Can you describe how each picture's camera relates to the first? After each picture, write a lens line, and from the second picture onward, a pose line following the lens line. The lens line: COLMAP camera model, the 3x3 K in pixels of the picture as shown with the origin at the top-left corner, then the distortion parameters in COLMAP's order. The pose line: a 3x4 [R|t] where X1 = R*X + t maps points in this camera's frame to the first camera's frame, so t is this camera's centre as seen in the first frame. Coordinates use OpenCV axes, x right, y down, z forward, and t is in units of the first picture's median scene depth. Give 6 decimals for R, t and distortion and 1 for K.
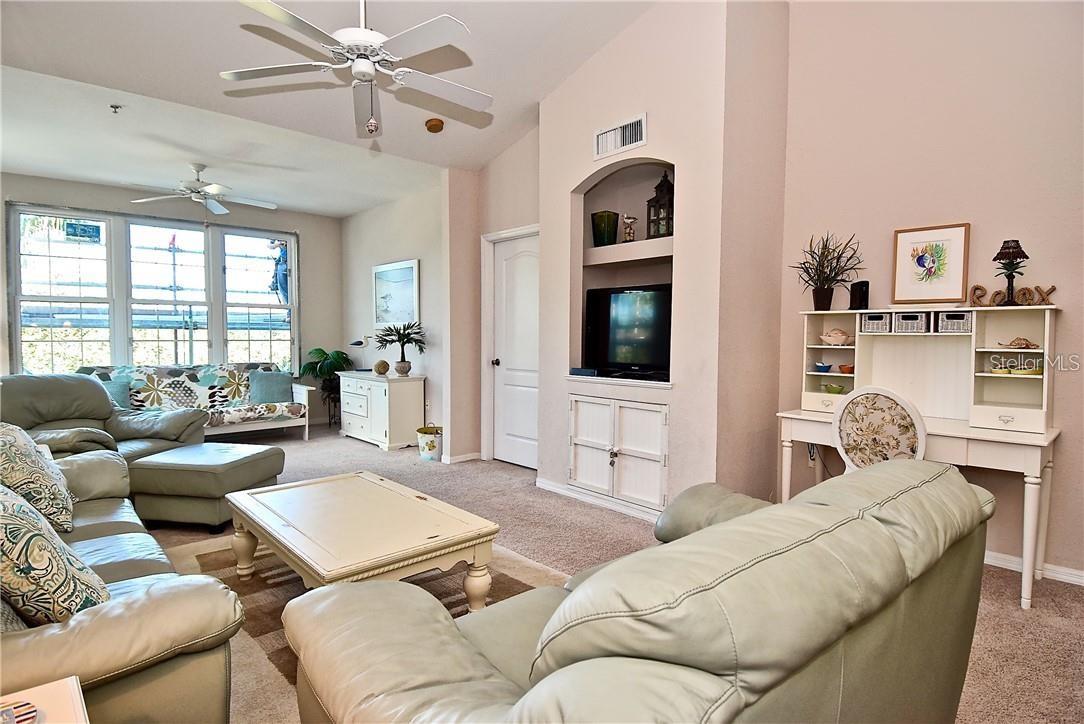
lens RADIAL K [[575.7, 0, 544.0], [0, 575.7, 359.5], [0, 0, 1]] dist [0.057325, -0.065576]
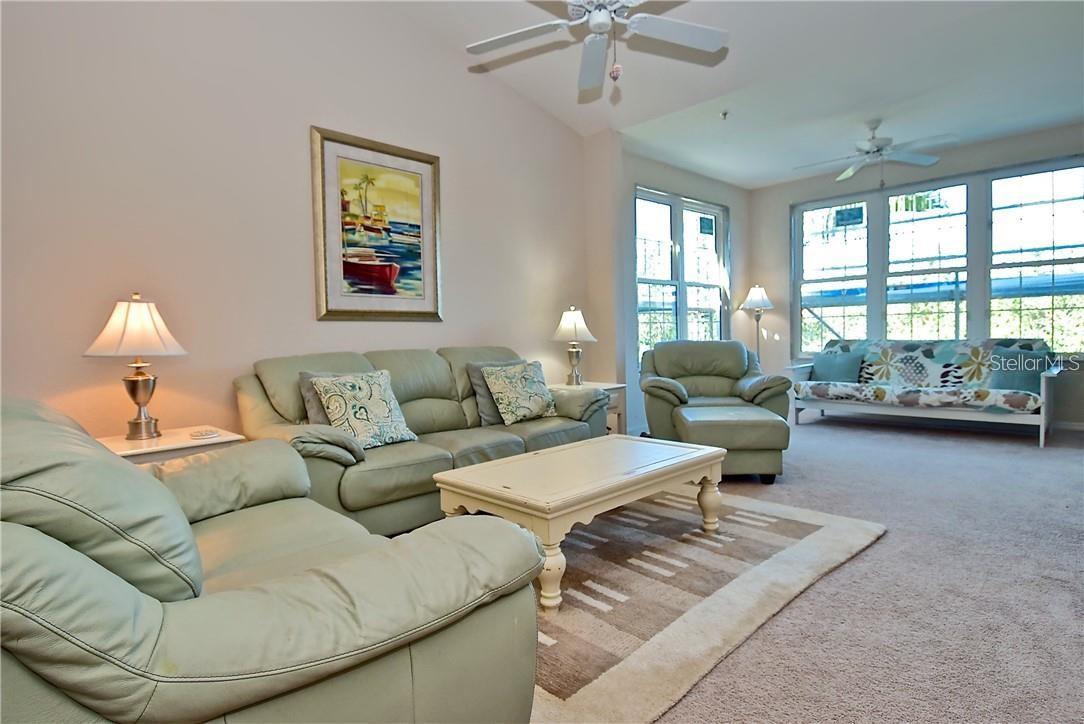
lens RADIAL K [[575.7, 0, 544.0], [0, 575.7, 359.5], [0, 0, 1]] dist [0.057325, -0.065576]
pose [[0.039557, 0.041721, -0.998346, 0.281181], [-0.018253, 0.998991, 0.041025, 0.014756], [0.999051, 0.016600, 0.040279, 0.375052]]
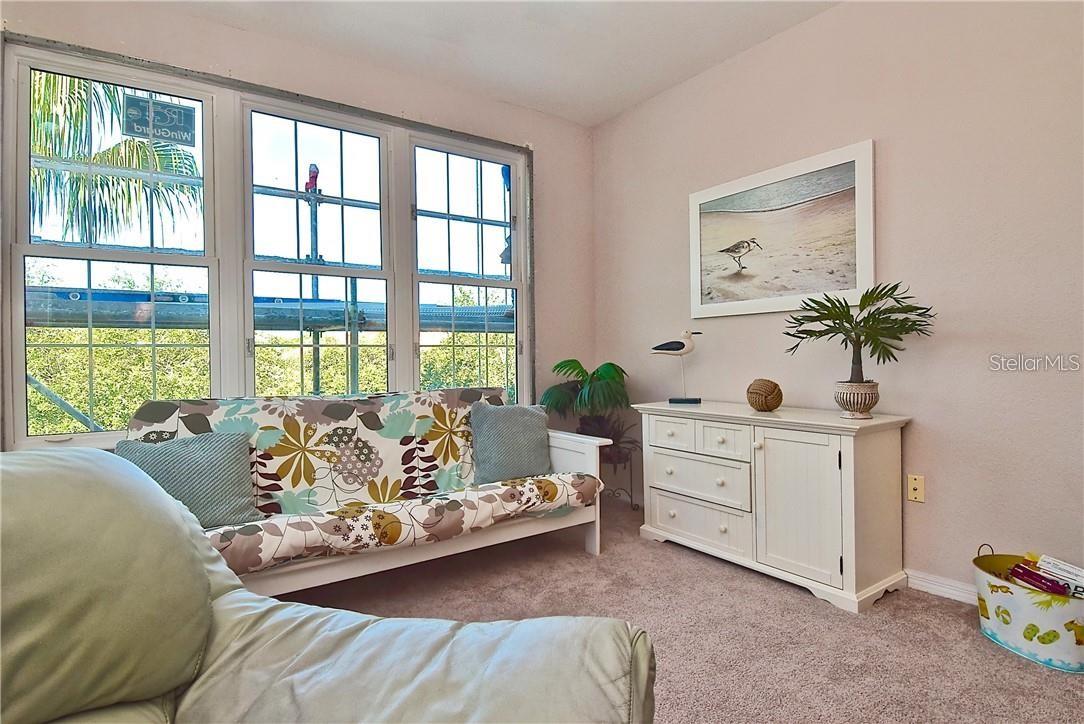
lens RADIAL K [[575.7, 0, 544.0], [0, 575.7, 359.5], [0, 0, 1]] dist [0.057325, -0.065576]
pose [[0.993052, -0.015295, -0.116678, -0.411192], [0.010715, 0.999151, -0.039783, 0.001479], [0.117188, 0.038256, 0.992373, 0.550038]]
